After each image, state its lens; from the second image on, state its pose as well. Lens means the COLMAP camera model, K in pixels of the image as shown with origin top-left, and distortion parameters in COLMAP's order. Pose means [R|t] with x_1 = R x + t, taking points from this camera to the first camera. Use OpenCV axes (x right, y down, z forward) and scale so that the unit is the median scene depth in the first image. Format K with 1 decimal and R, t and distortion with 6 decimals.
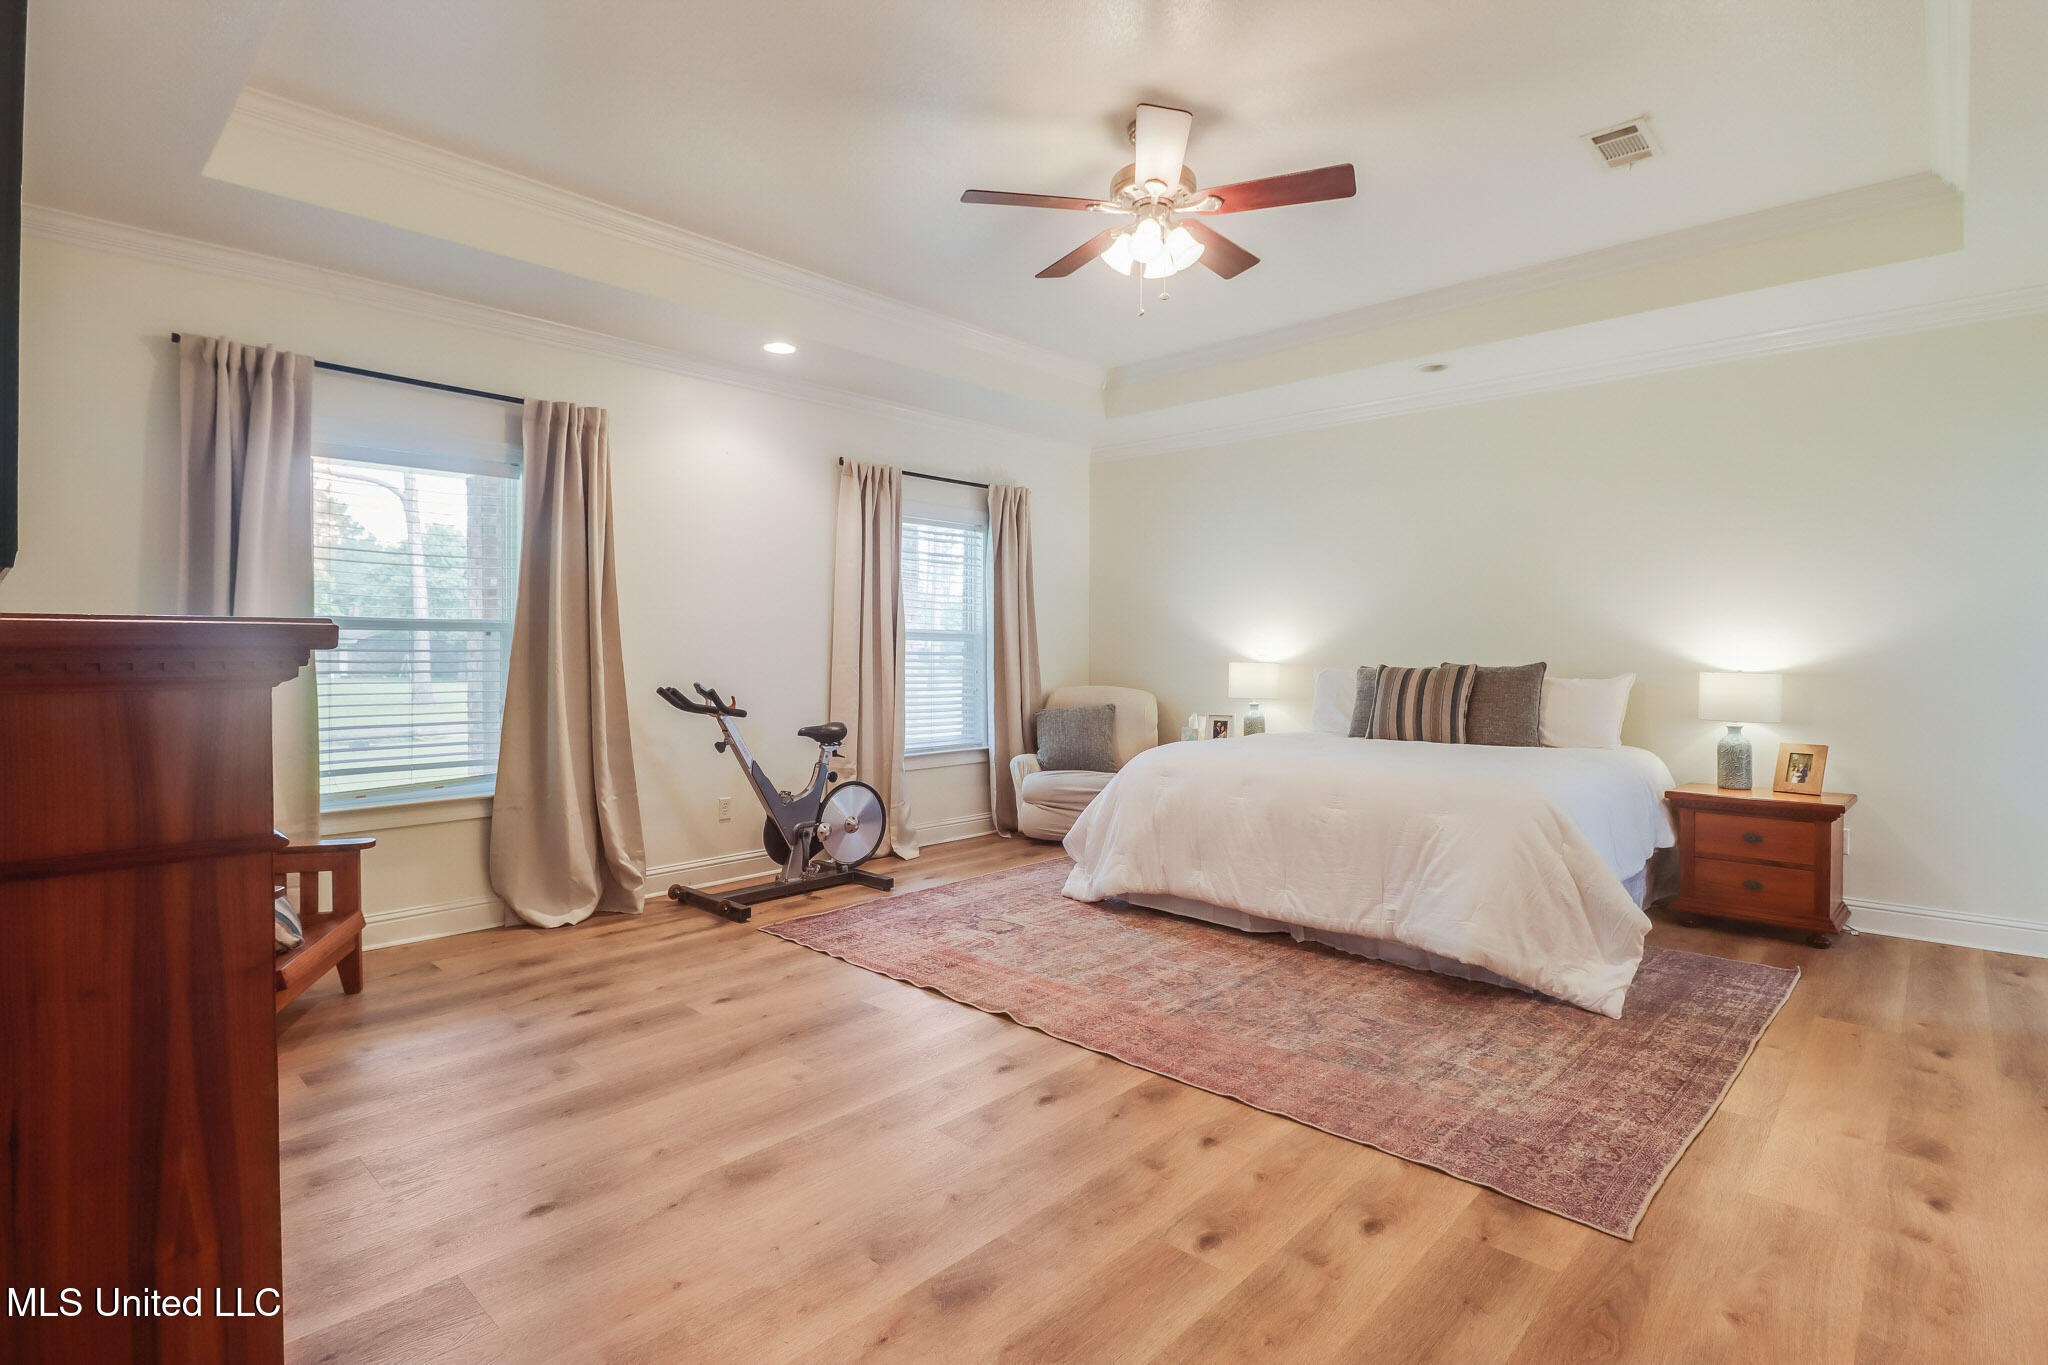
lens RADIAL K [[973.5, 0, 1027.9], [0, 973.5, 653.3], [0, 0, 1]] dist [-0.003178, -0.000933]
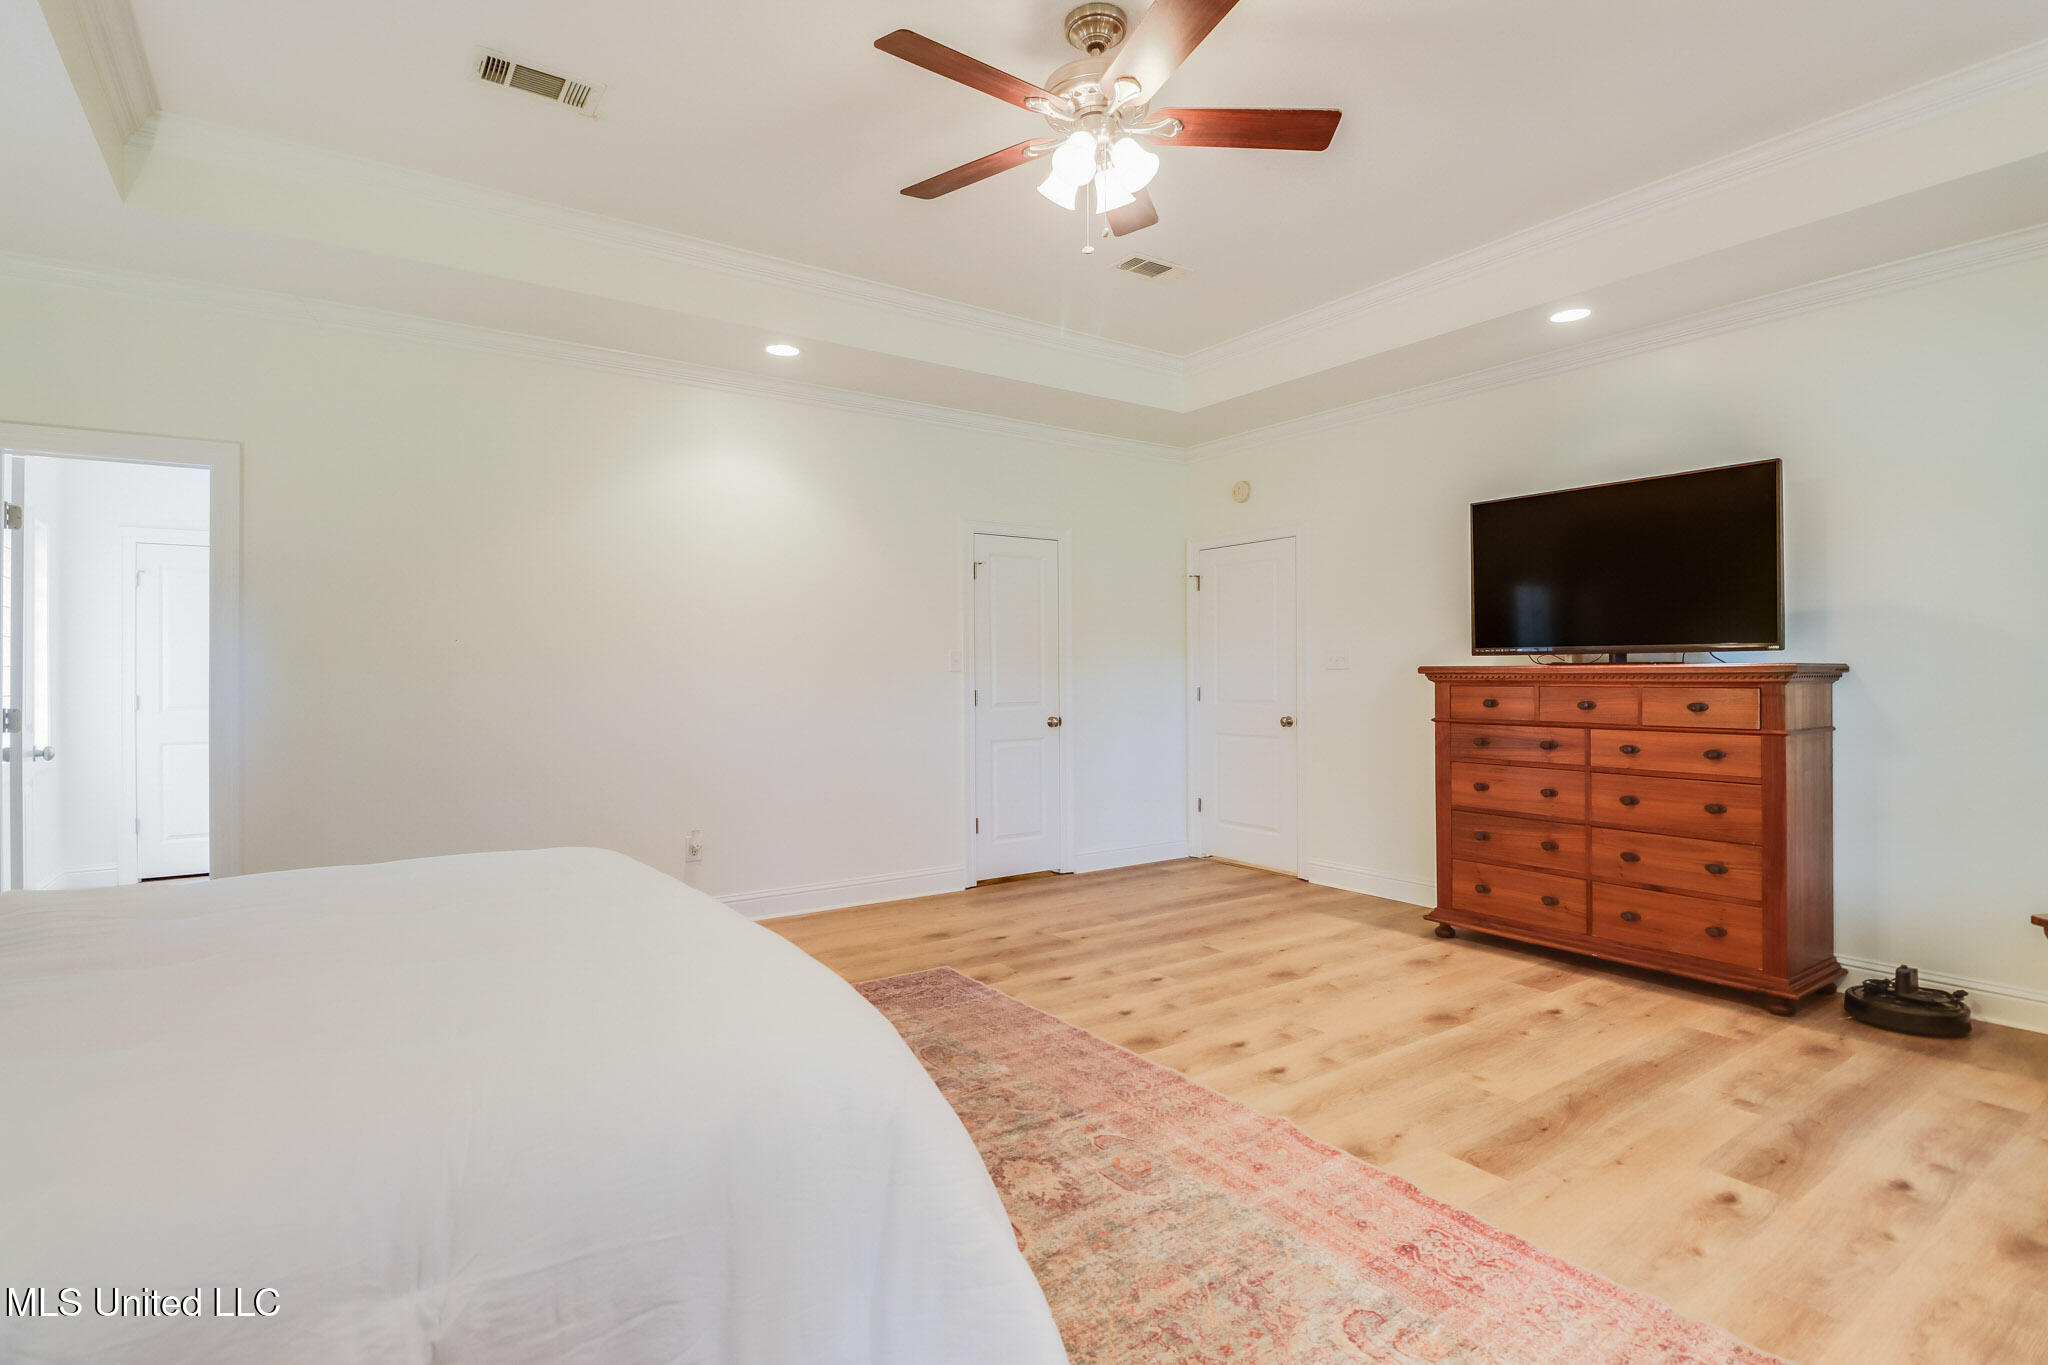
lens RADIAL K [[973.5, 0, 1027.9], [0, 973.5, 653.3], [0, 0, 1]] dist [-0.003178, -0.000933]
pose [[-0.977489, 0.006558, 0.210886, 0.016817], [0.002761, 0.999829, -0.018295, -0.007300], [-0.210970, -0.017301, -0.977339, 2.149278]]
